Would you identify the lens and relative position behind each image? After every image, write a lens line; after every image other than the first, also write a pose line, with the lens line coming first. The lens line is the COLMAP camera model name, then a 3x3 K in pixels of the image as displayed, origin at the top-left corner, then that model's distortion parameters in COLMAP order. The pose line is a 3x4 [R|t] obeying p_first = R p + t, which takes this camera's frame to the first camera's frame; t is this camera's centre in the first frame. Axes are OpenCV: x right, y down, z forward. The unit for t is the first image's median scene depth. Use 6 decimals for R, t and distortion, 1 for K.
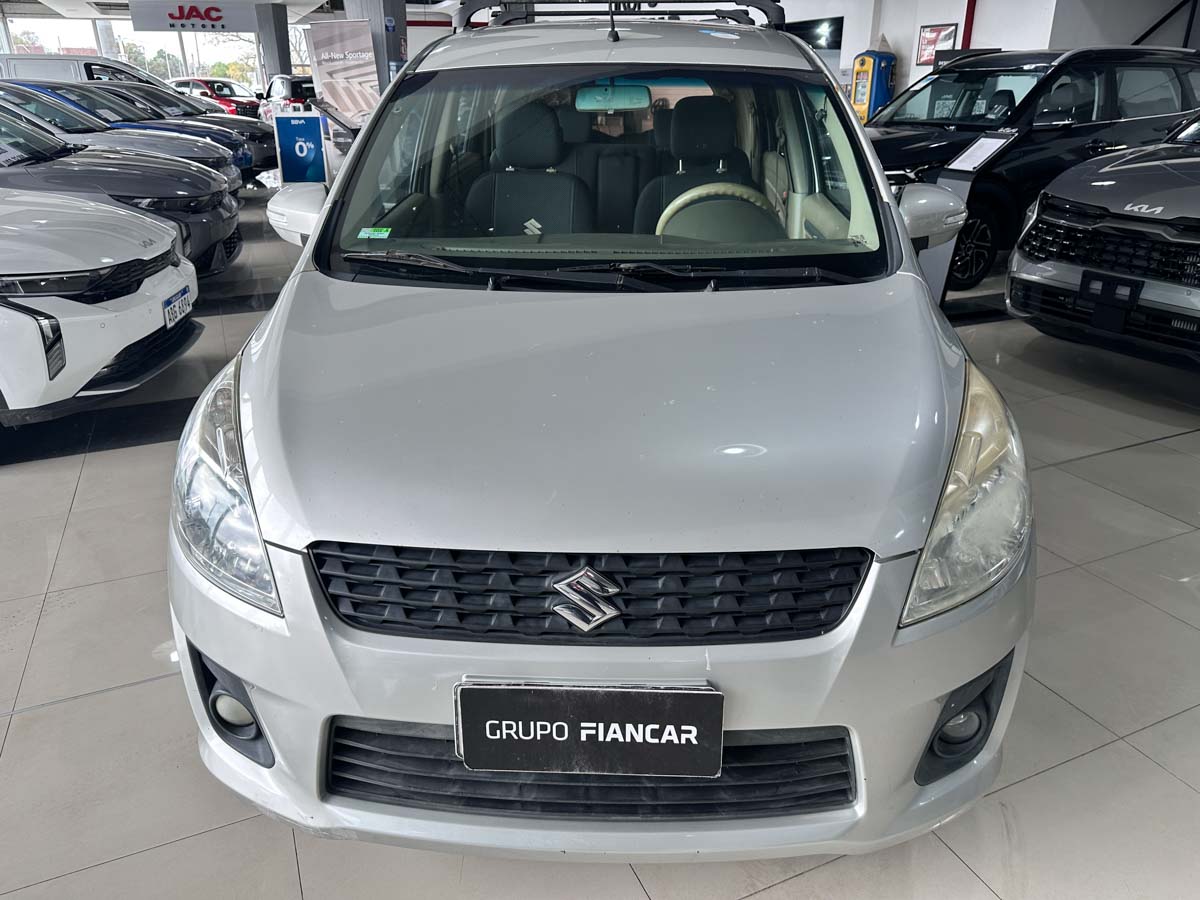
lens RADIAL K [[852.0, 0, 611.9], [0, 852.0, 450.6], [0, 0, 1]] dist [0.084481, -0.117449]
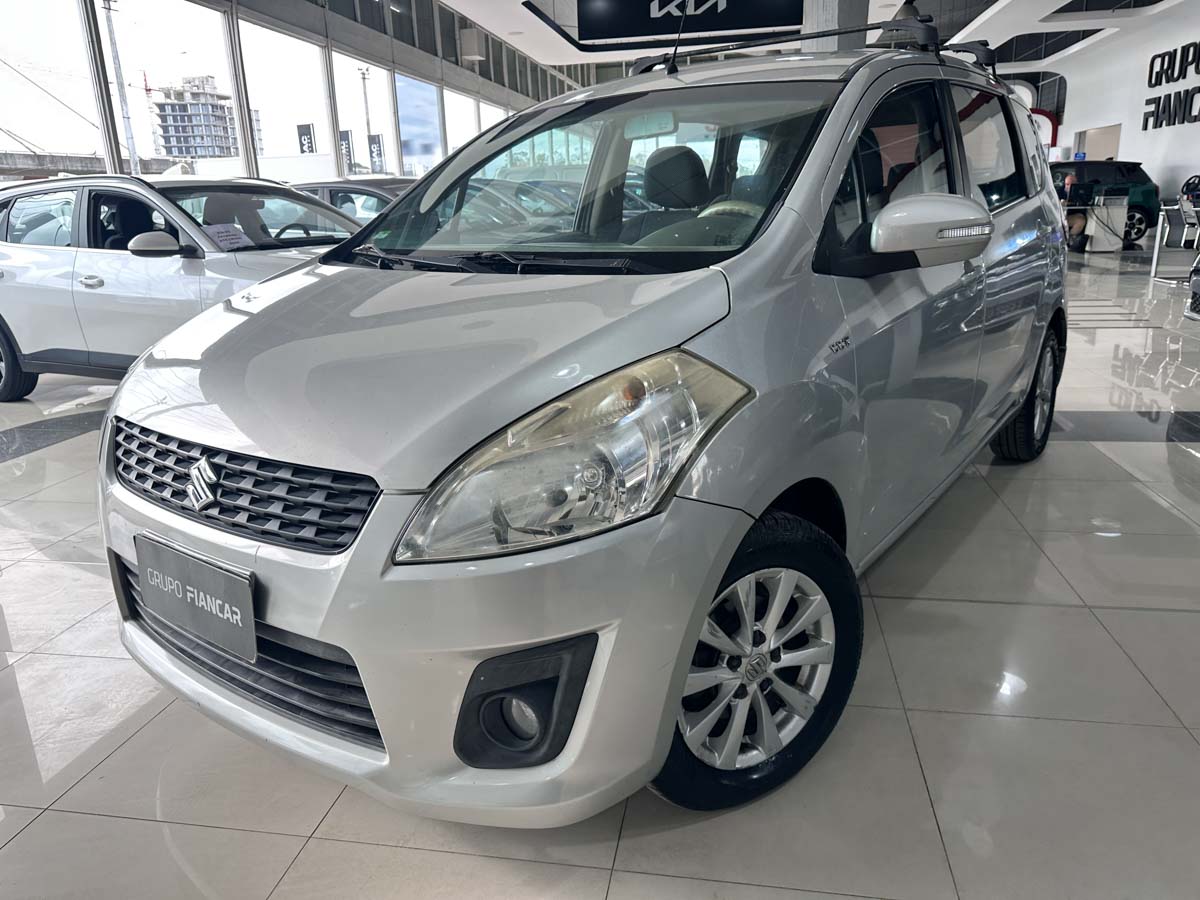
lens RADIAL K [[853.2, 0, 600.0], [0, 853.2, 450.0], [0, 0, 1]] dist [0.073225, -0.096076]
pose [[0.827142, 0.130799, -0.546559, 1.095486], [-0.181991, 0.982474, -0.040298, 0.068796], [0.531709, 0.132801, 0.836450, 0.255421]]
